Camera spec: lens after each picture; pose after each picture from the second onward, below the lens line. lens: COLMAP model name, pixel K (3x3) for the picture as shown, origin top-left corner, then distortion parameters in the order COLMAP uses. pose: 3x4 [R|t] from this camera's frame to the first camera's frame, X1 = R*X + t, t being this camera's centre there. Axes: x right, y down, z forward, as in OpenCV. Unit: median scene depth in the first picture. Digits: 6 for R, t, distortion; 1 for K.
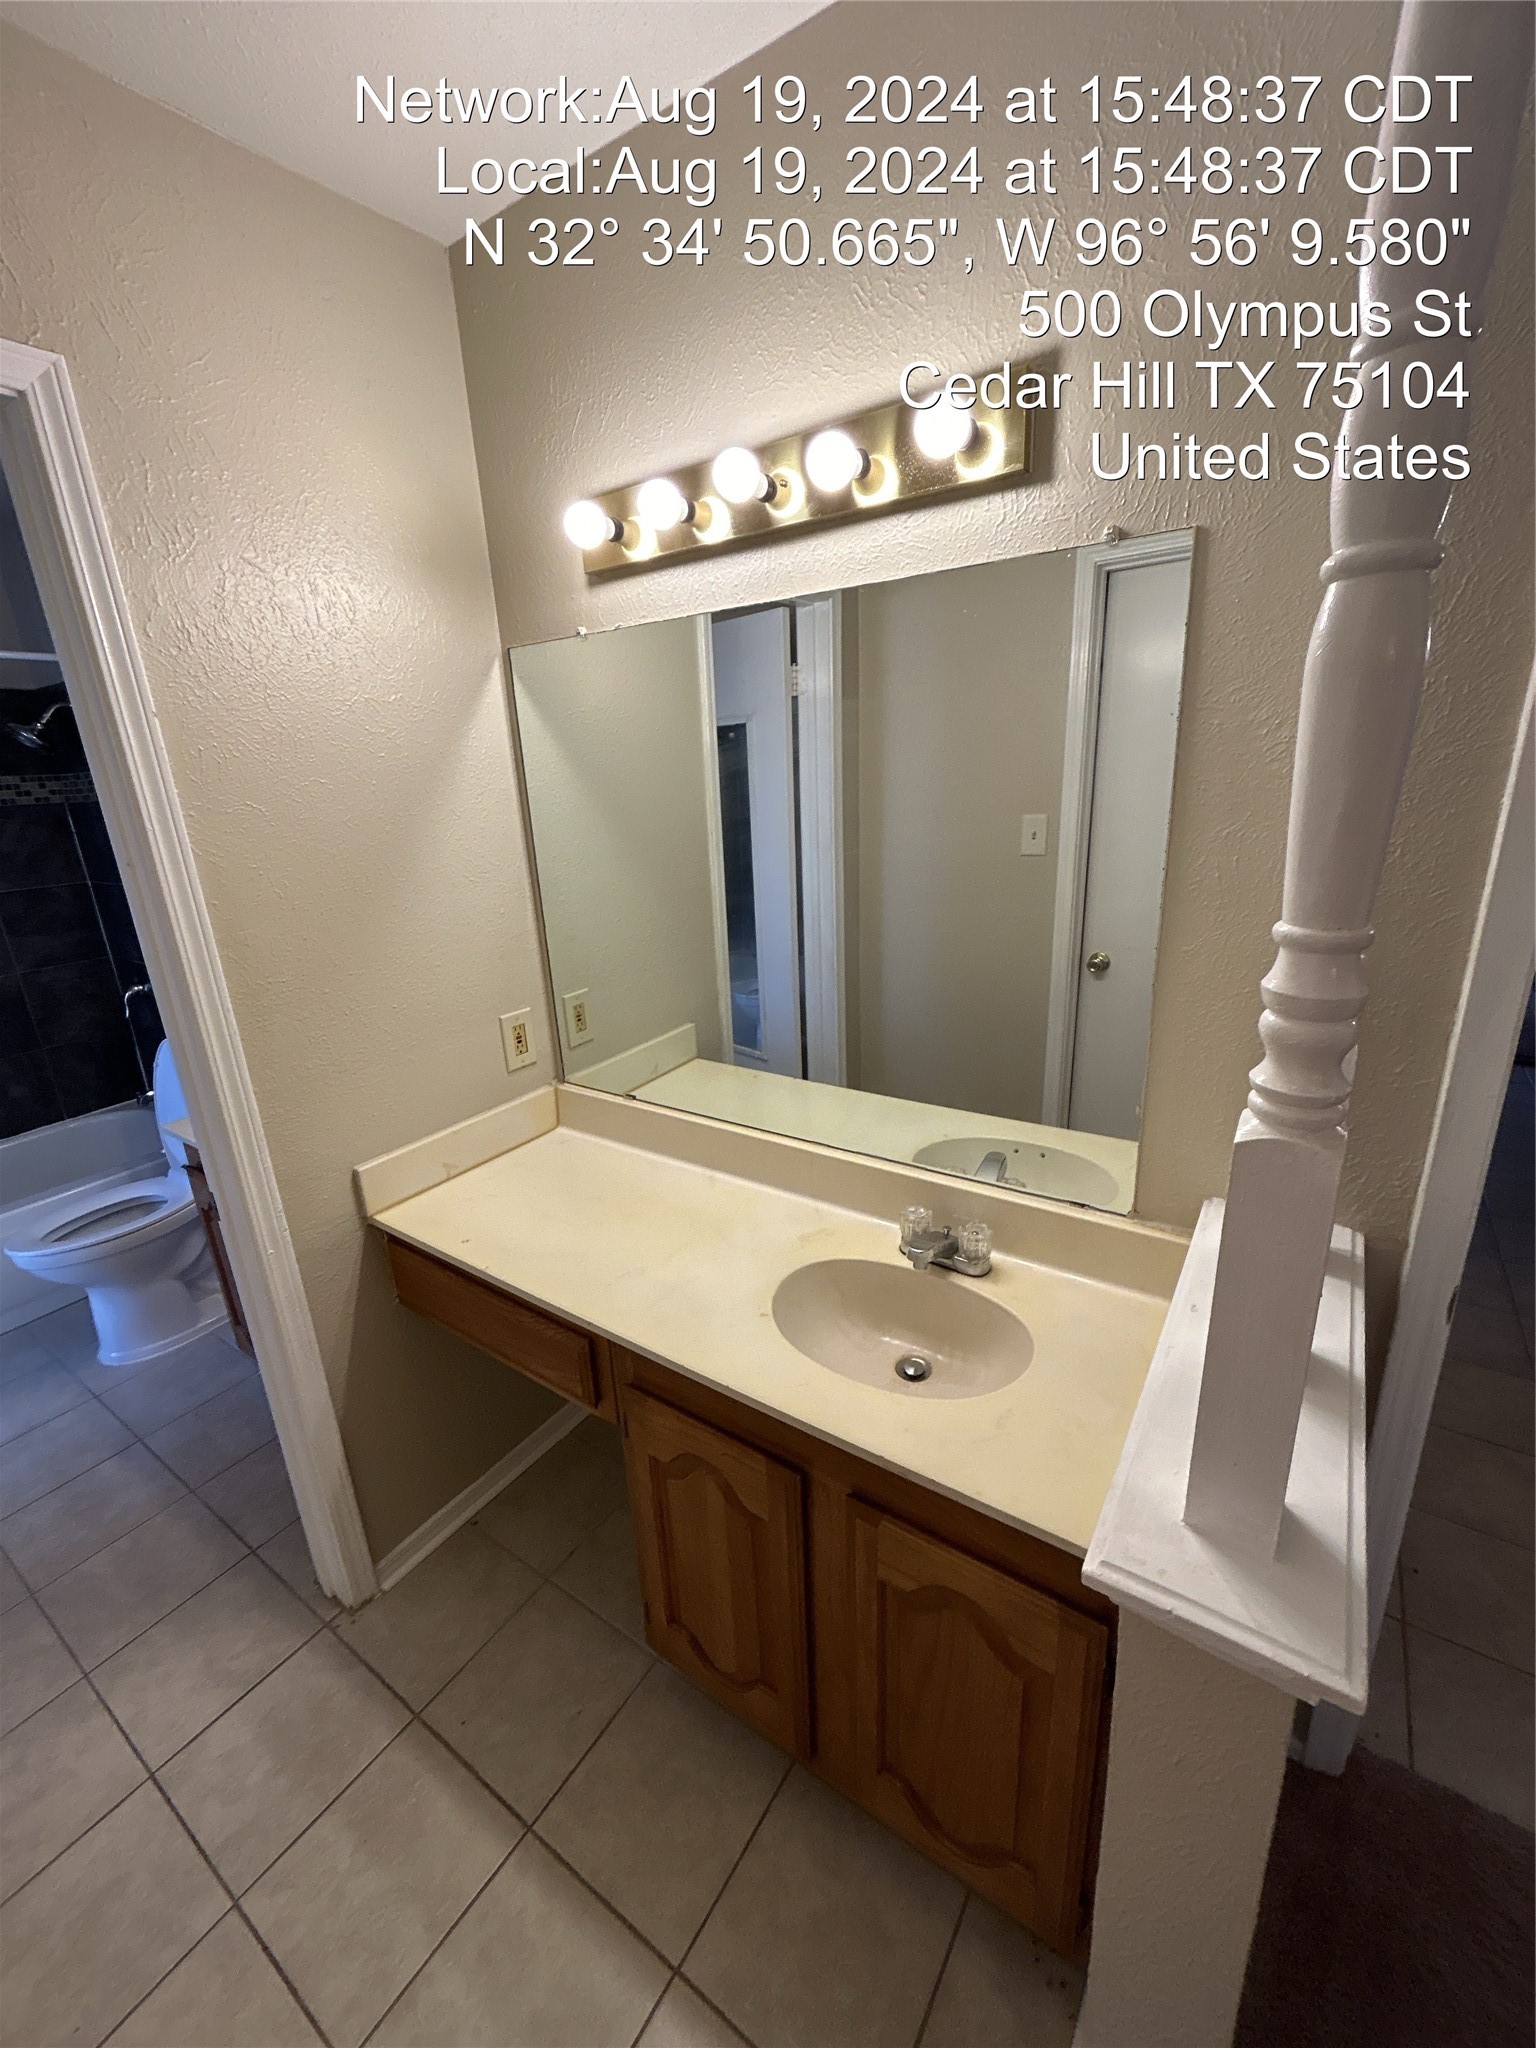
lens RADIAL K [[827.8, 0, 768.0], [0, 827.8, 1024.0], [0, 0, 1]] dist [0.000220, 0.000129]
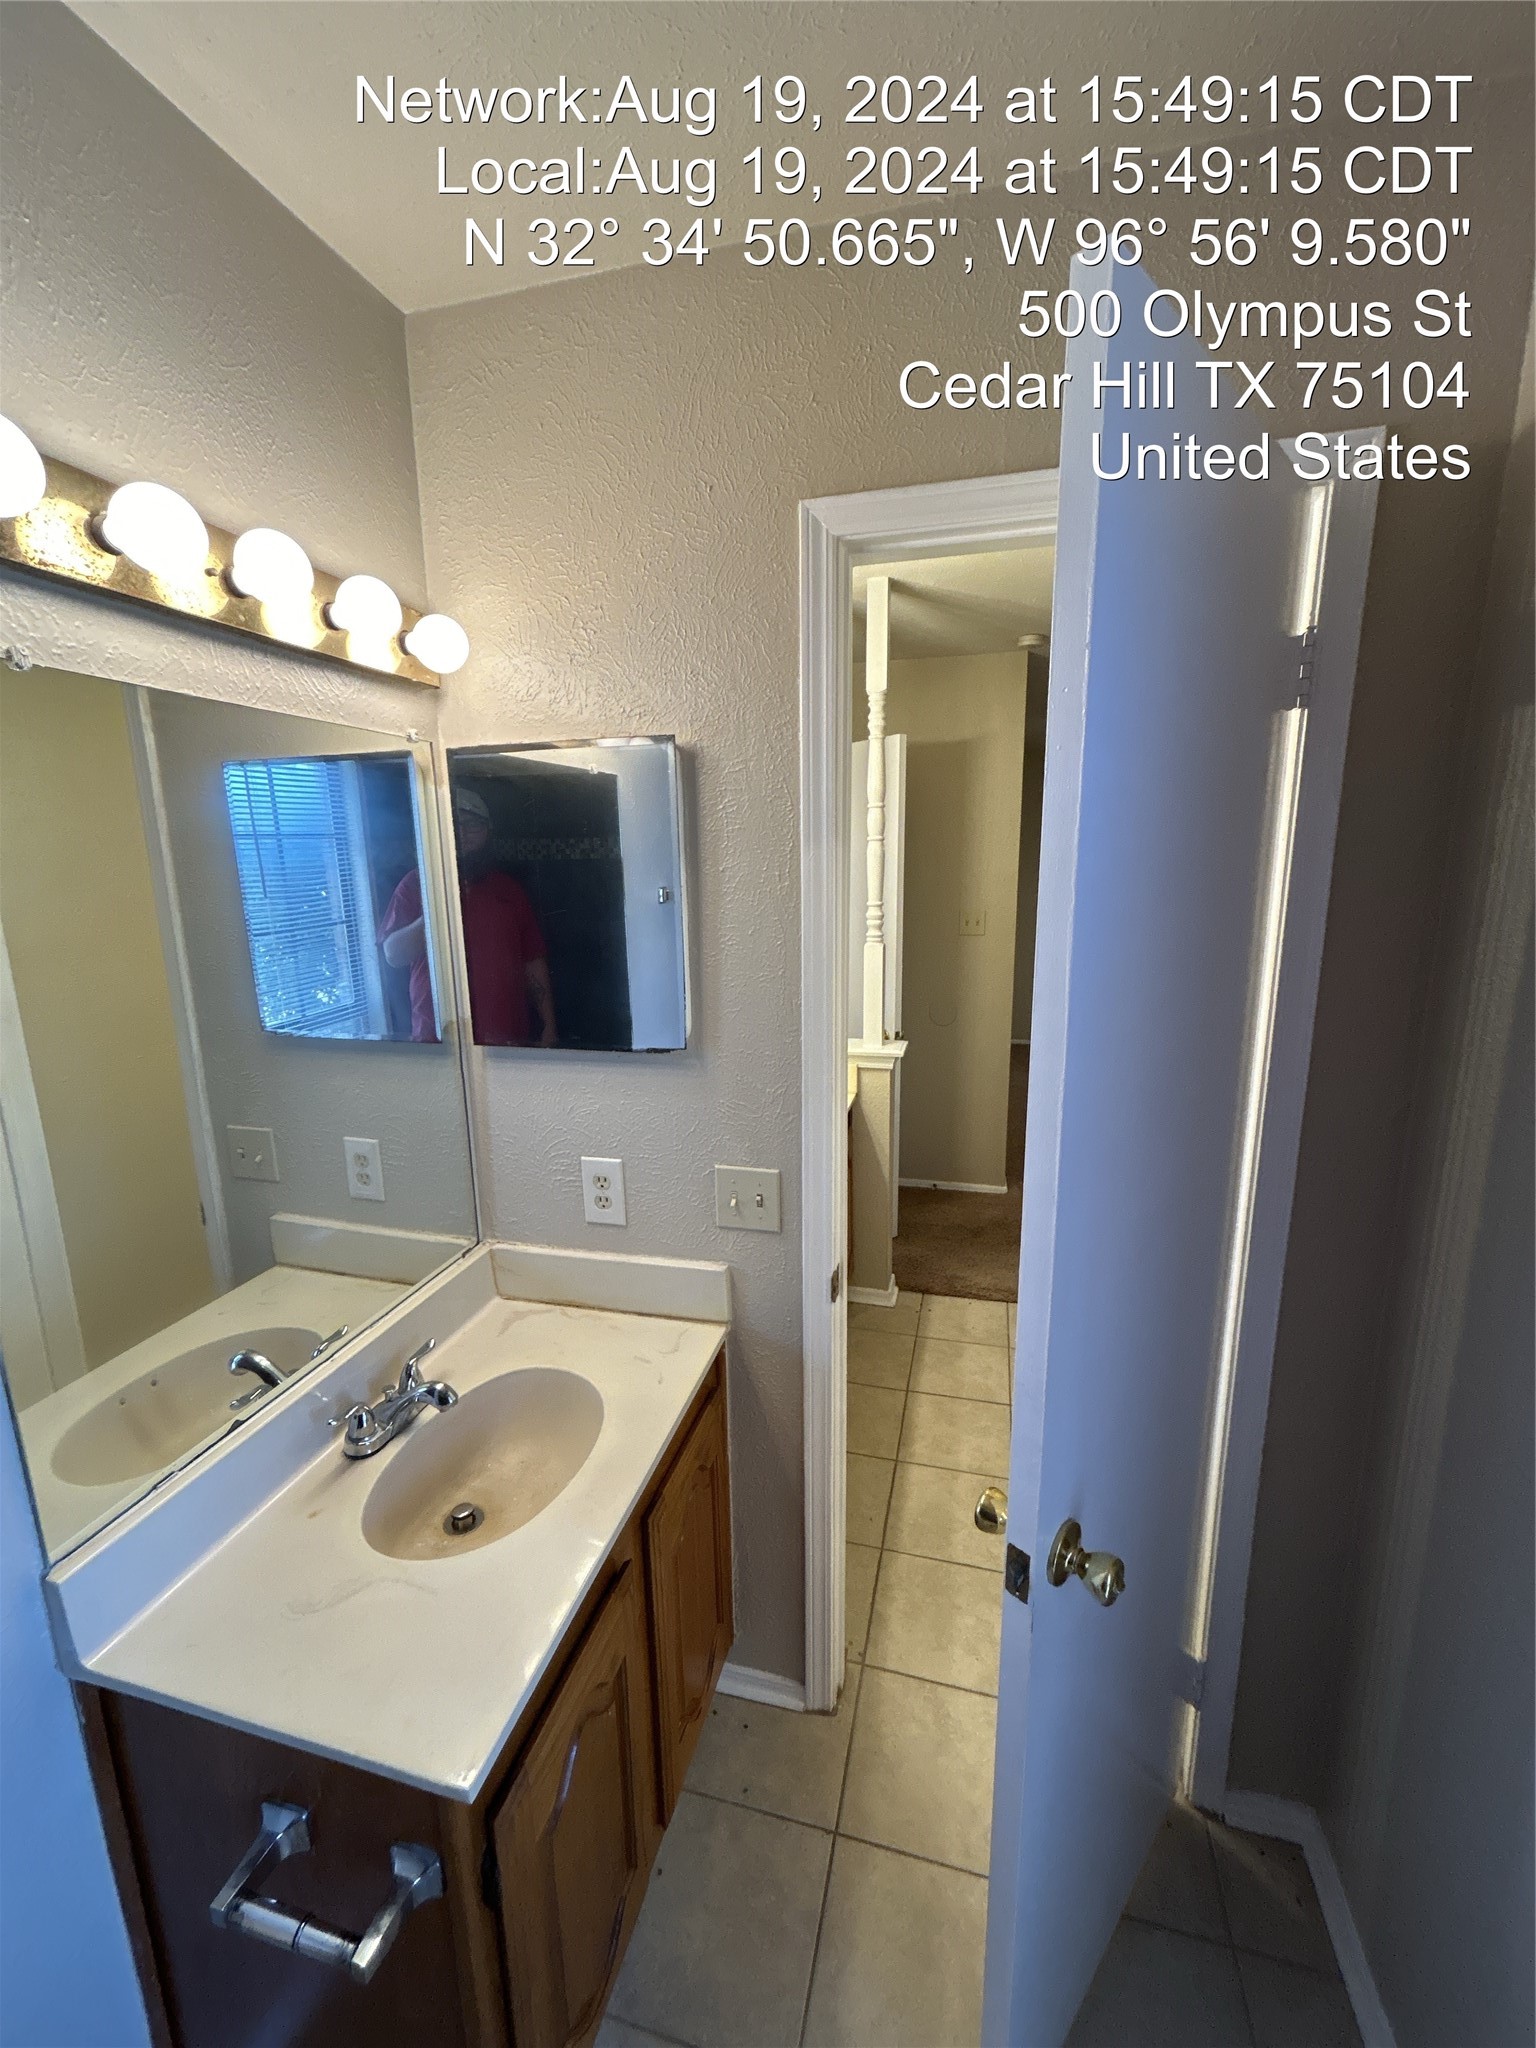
lens RADIAL K [[827.8, 0, 768.0], [0, 827.8, 1024.0], [0, 0, 1]] dist [0.000220, 0.000129]
pose [[-0.328637, -0.135163, 0.934735, -1.343788], [0.313491, 0.917984, 0.242958, -0.296953], [-0.890911, 0.372876, -0.259311, 1.067215]]
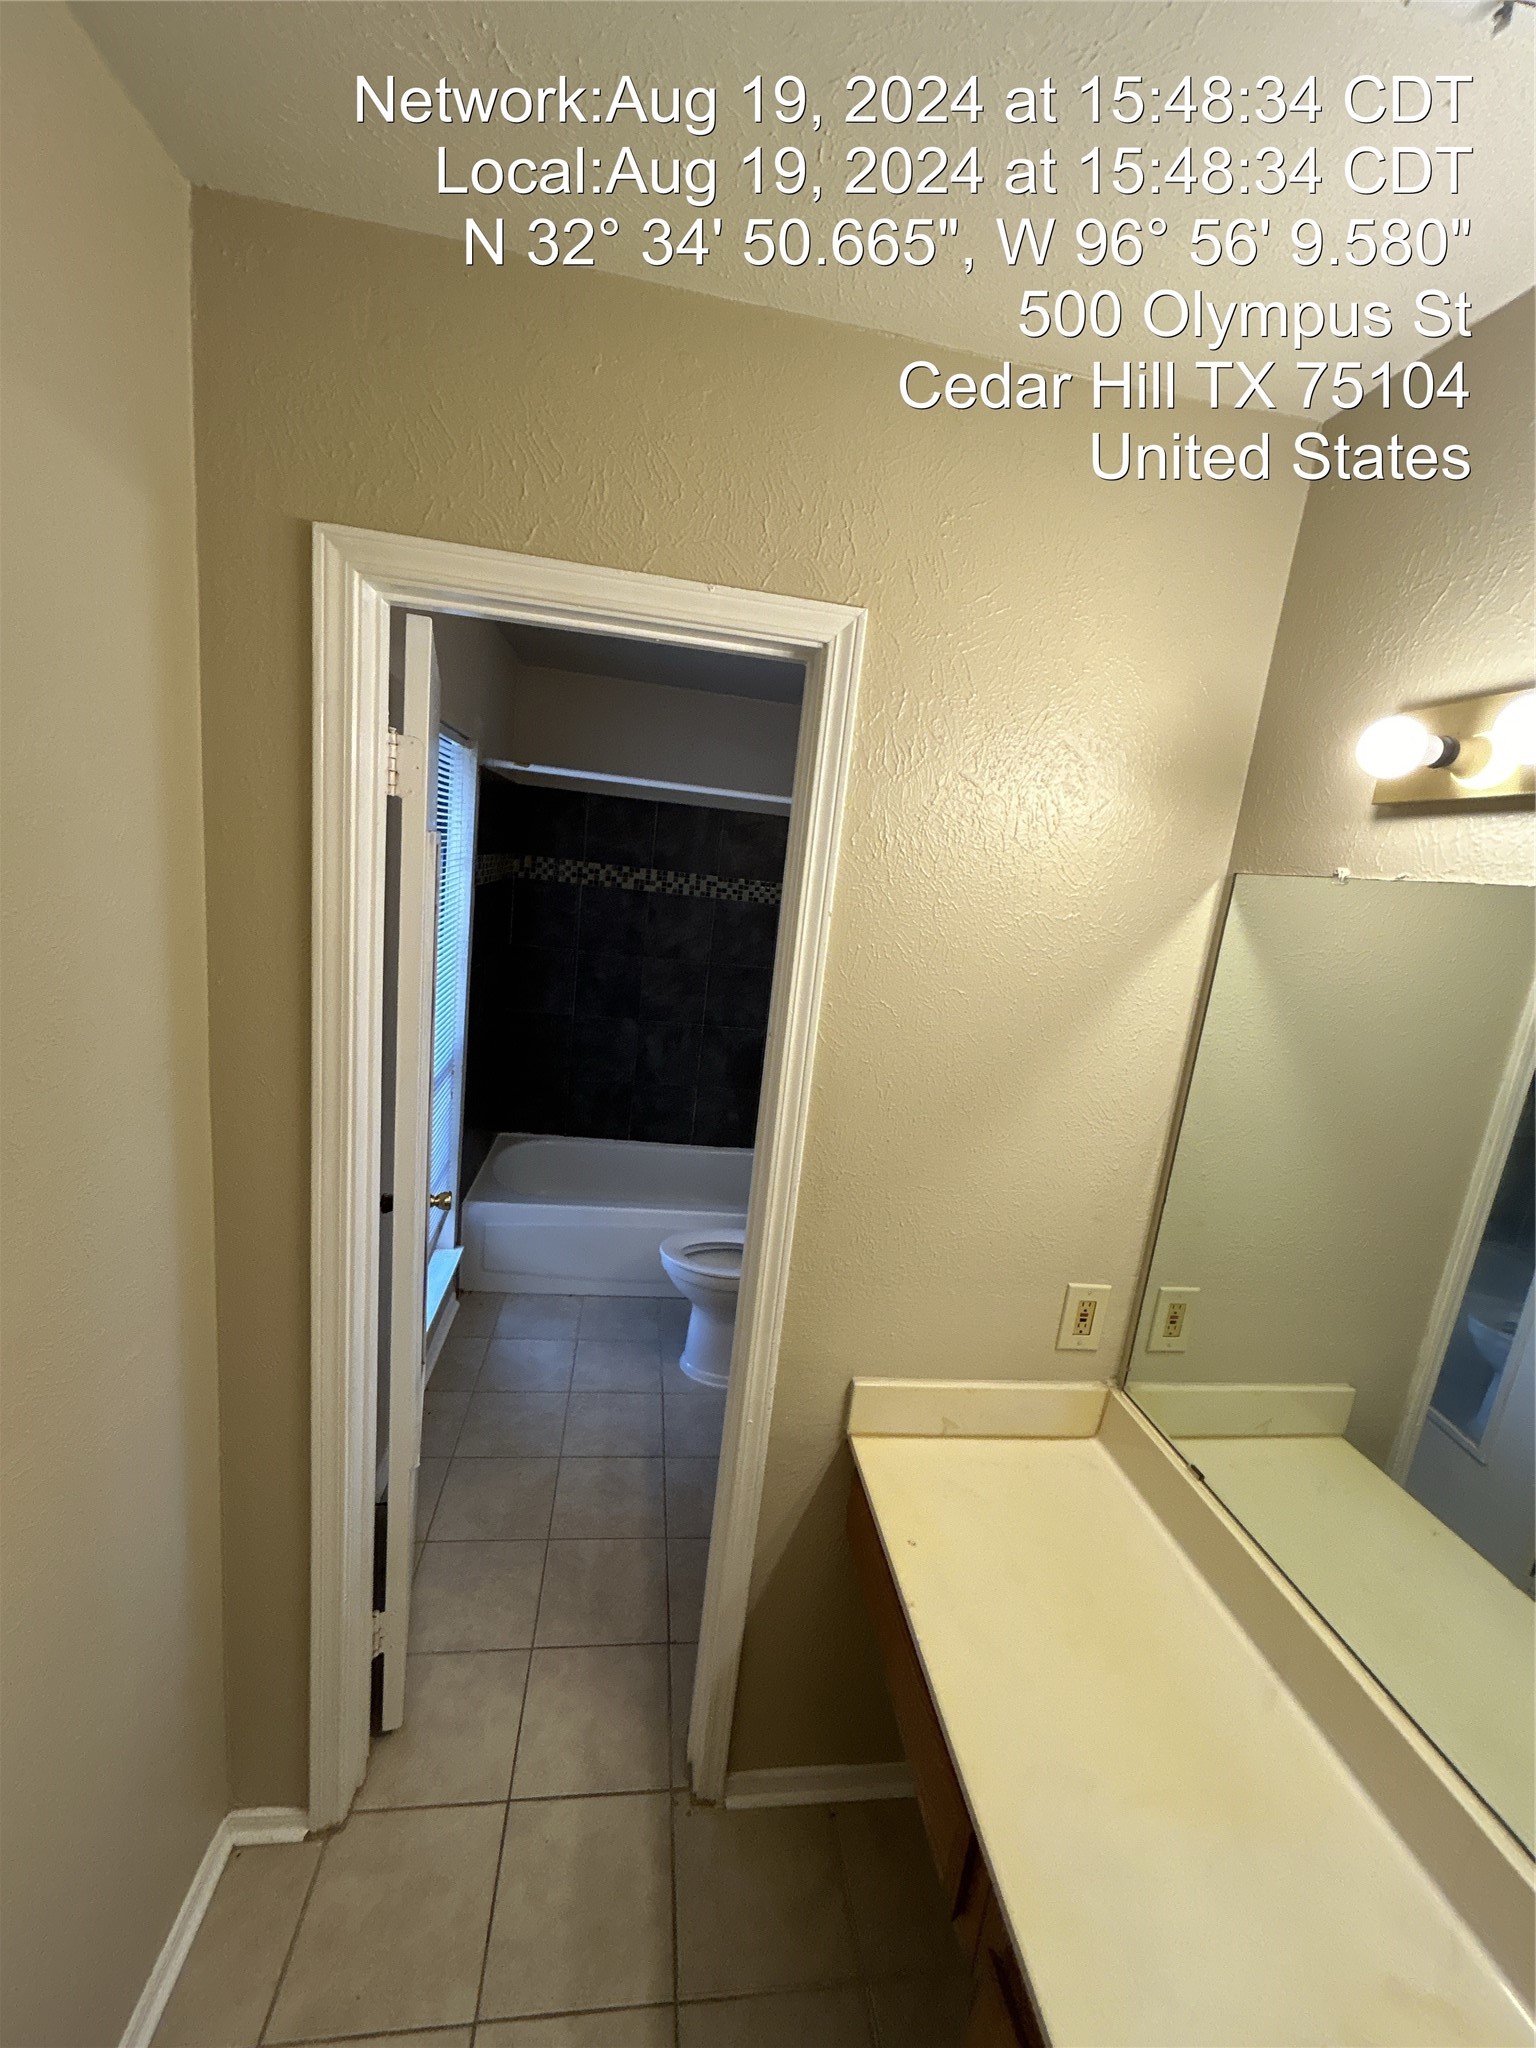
lens RADIAL K [[827.8, 0, 768.0], [0, 827.8, 1024.0], [0, 0, 1]] dist [0.000220, 0.000129]
pose [[0.661712, 0.261686, -0.702608, -0.011938], [-0.356217, 0.934320, 0.012503, -0.163841], [0.659732, 0.242008, 0.711468, 0.166382]]
